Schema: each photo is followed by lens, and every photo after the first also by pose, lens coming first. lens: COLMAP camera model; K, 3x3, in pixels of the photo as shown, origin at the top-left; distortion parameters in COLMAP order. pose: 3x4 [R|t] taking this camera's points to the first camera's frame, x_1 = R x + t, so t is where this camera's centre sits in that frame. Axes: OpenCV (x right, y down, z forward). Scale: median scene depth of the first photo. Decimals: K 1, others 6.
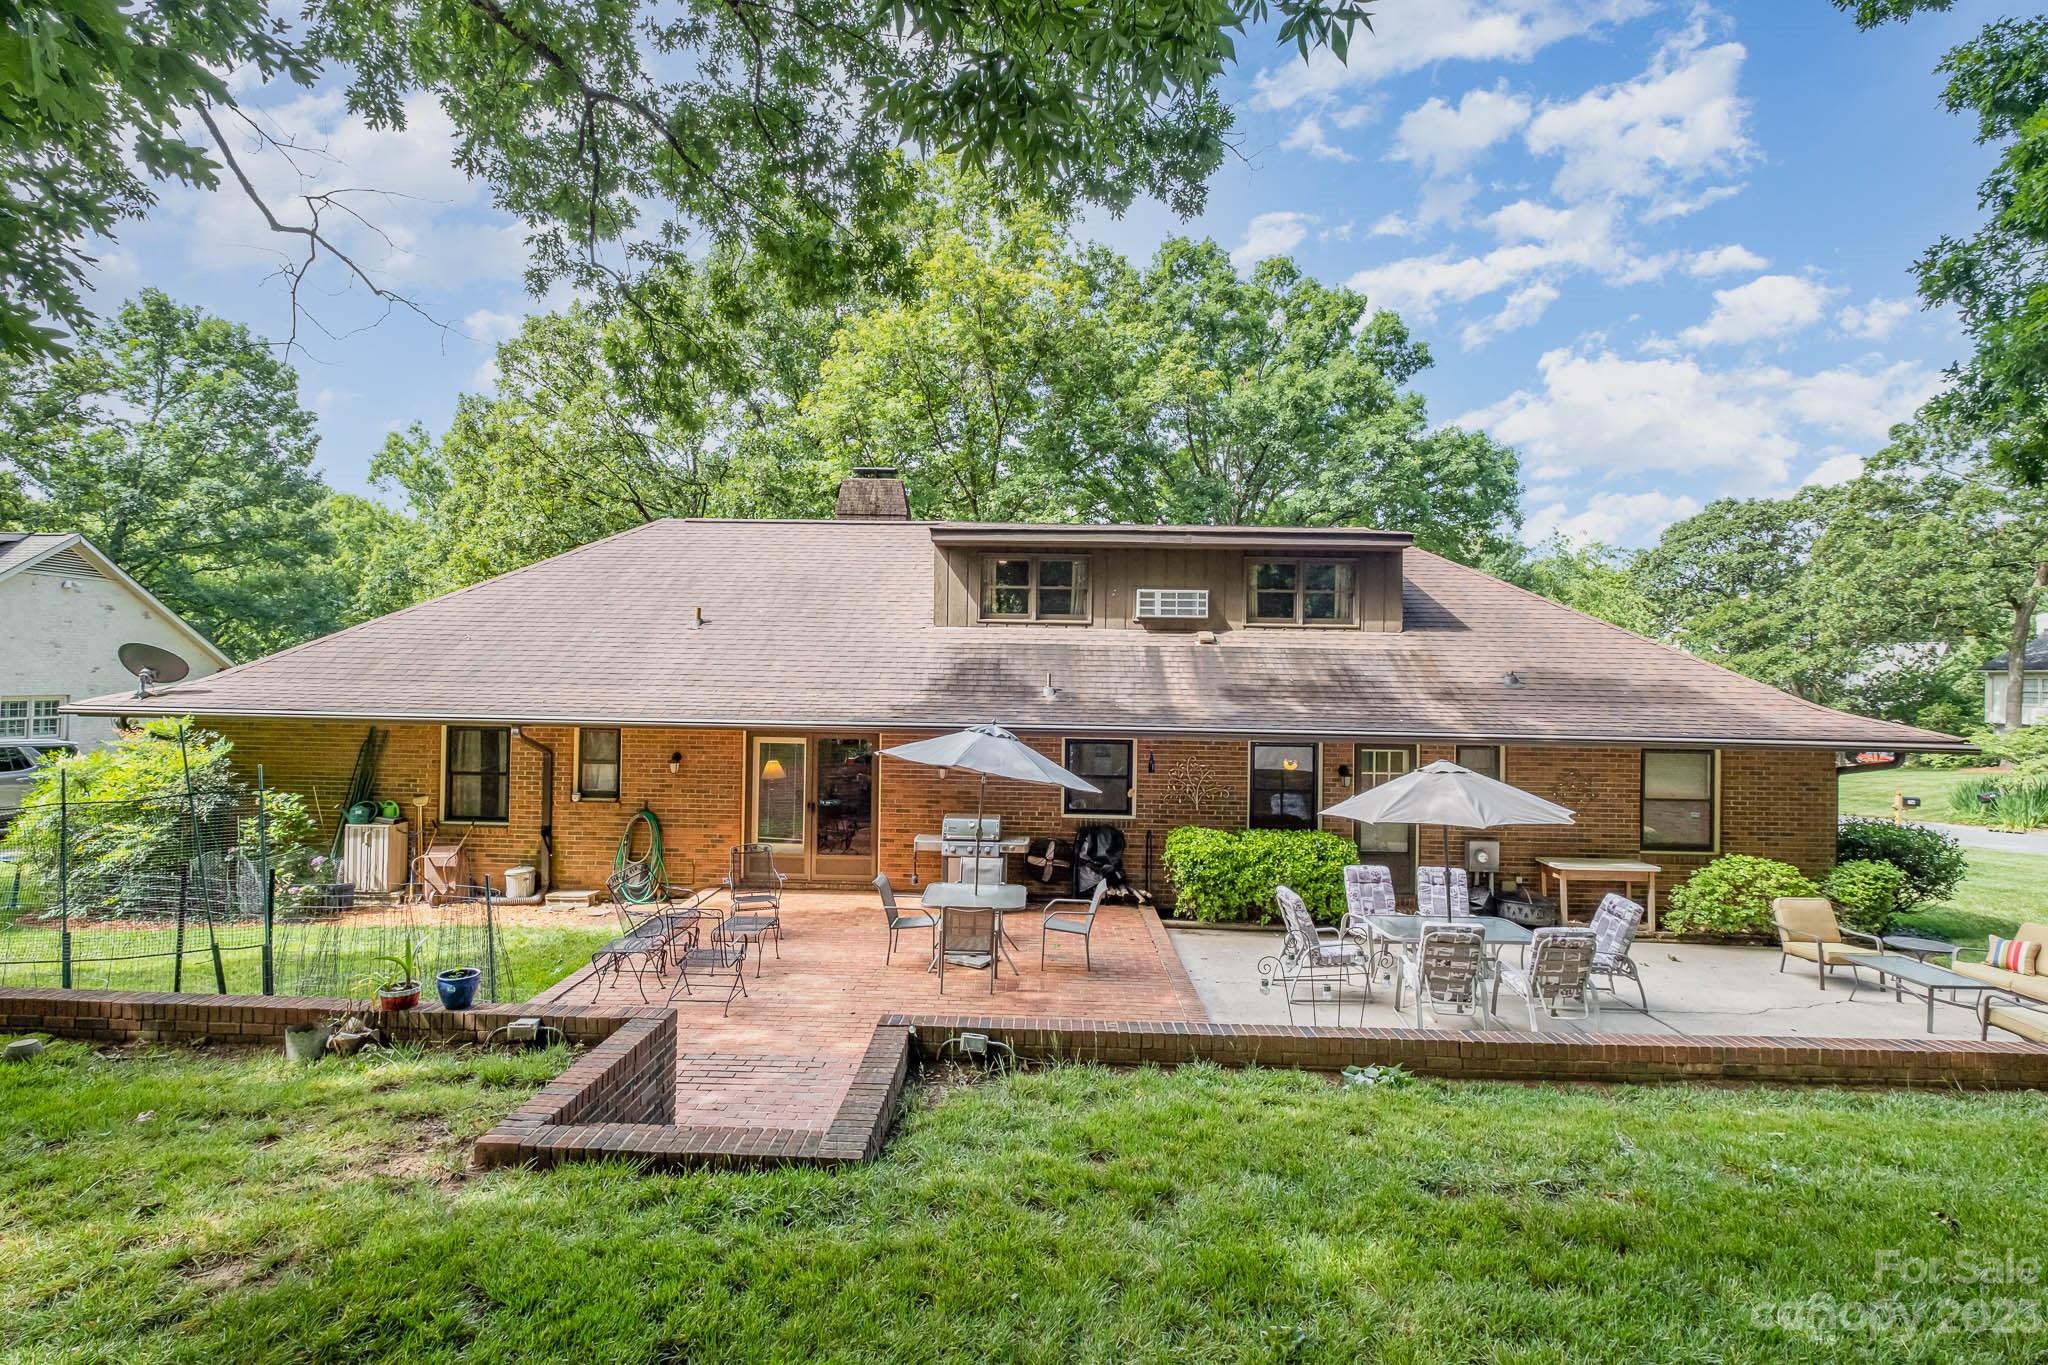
lens RADIAL K [[961.6, 0, 1019.2], [0, 961.6, 686.7], [0, 0, 1]] dist [-0.014016, 0.000119]
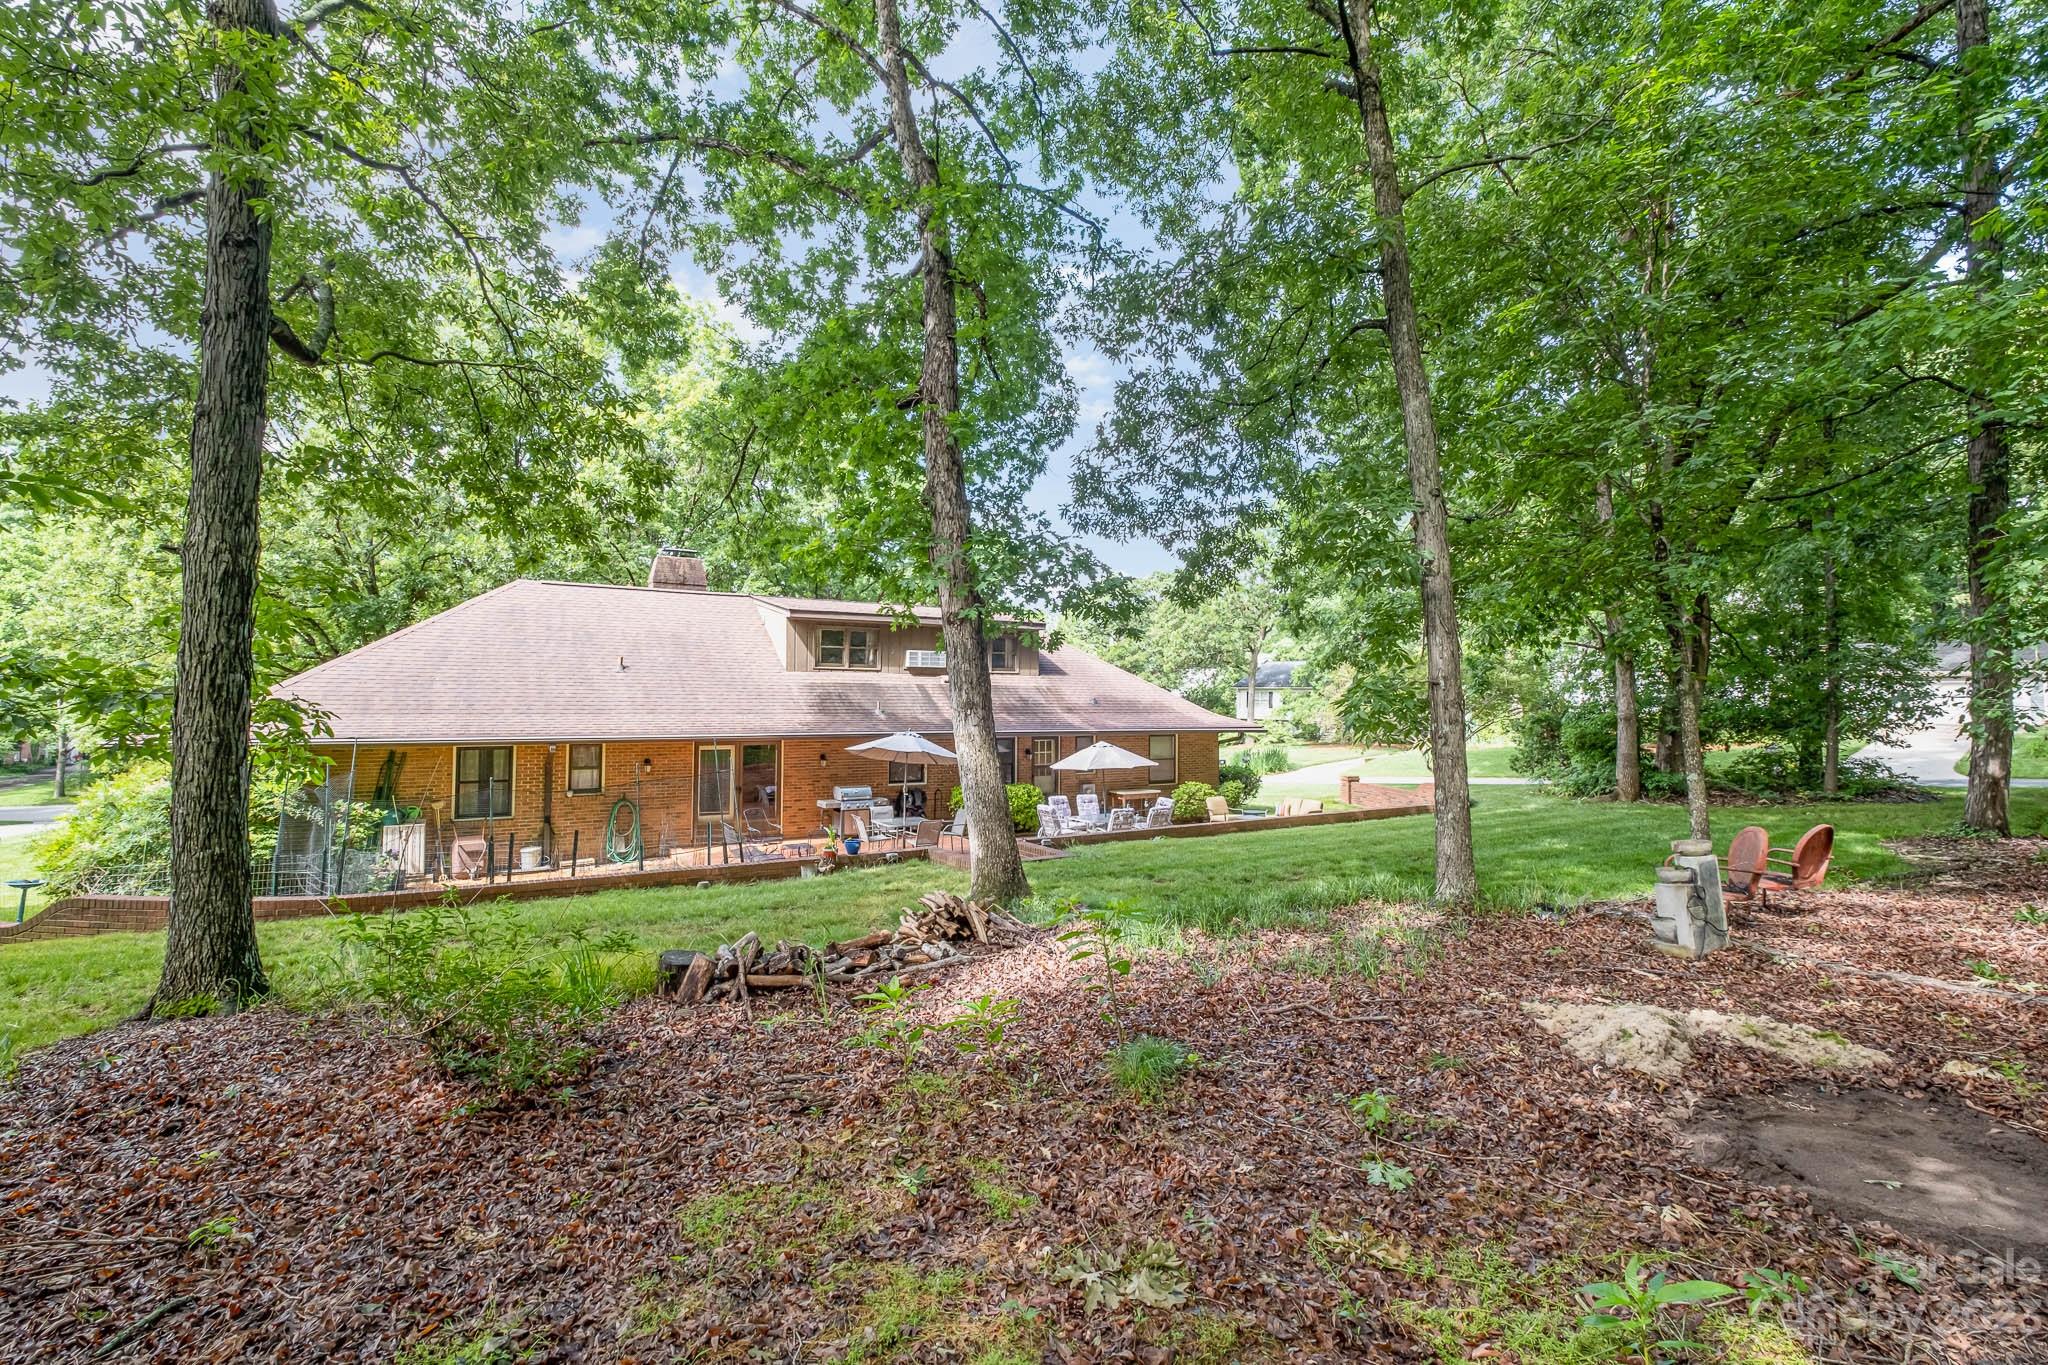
lens RADIAL K [[898.2, 0, 1024.8], [0, 898.2, 684.5], [0, 0, 1]] dist [-0.010495, 0.000579]
pose [[0.836433, -0.001683, 0.548067, -0.609070], [0.009826, 0.999881, -0.011926, -0.022241], [-0.547982, 0.015361, 0.836349, -0.456905]]
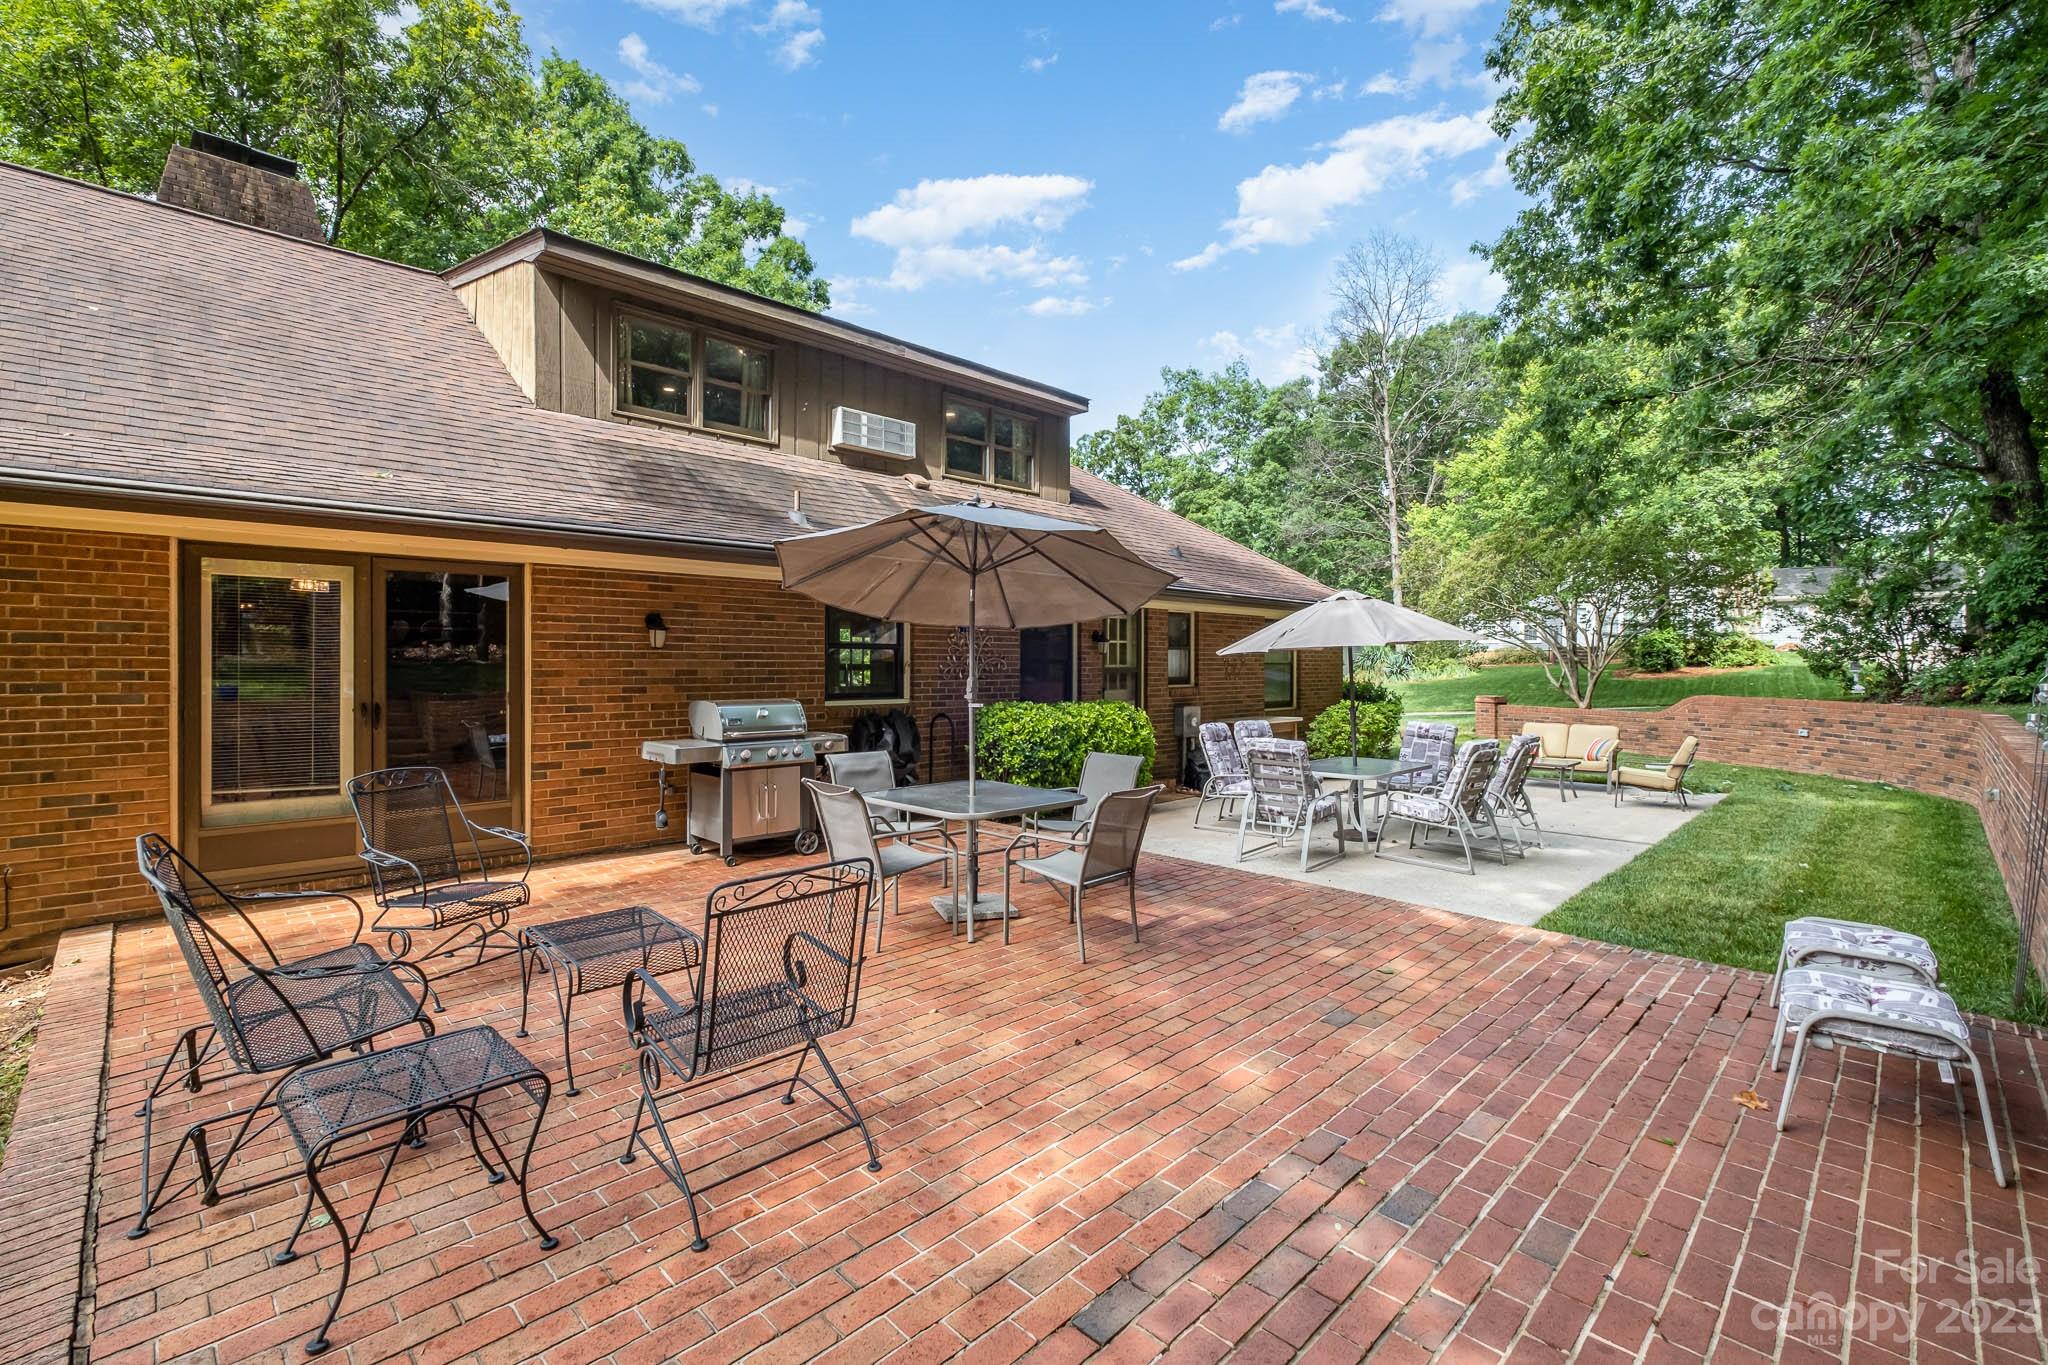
lens RADIAL K [[898.2, 0, 1018.8], [0, 898.2, 668.7], [0, 0, 1]] dist [-0.010495, 0.000579]
pose [[0.692727, -0.021826, 0.720870, -0.305958], [0.010156, 0.999738, 0.020510, 0.094936], [-0.721129, -0.006886, 0.692767, 0.448950]]
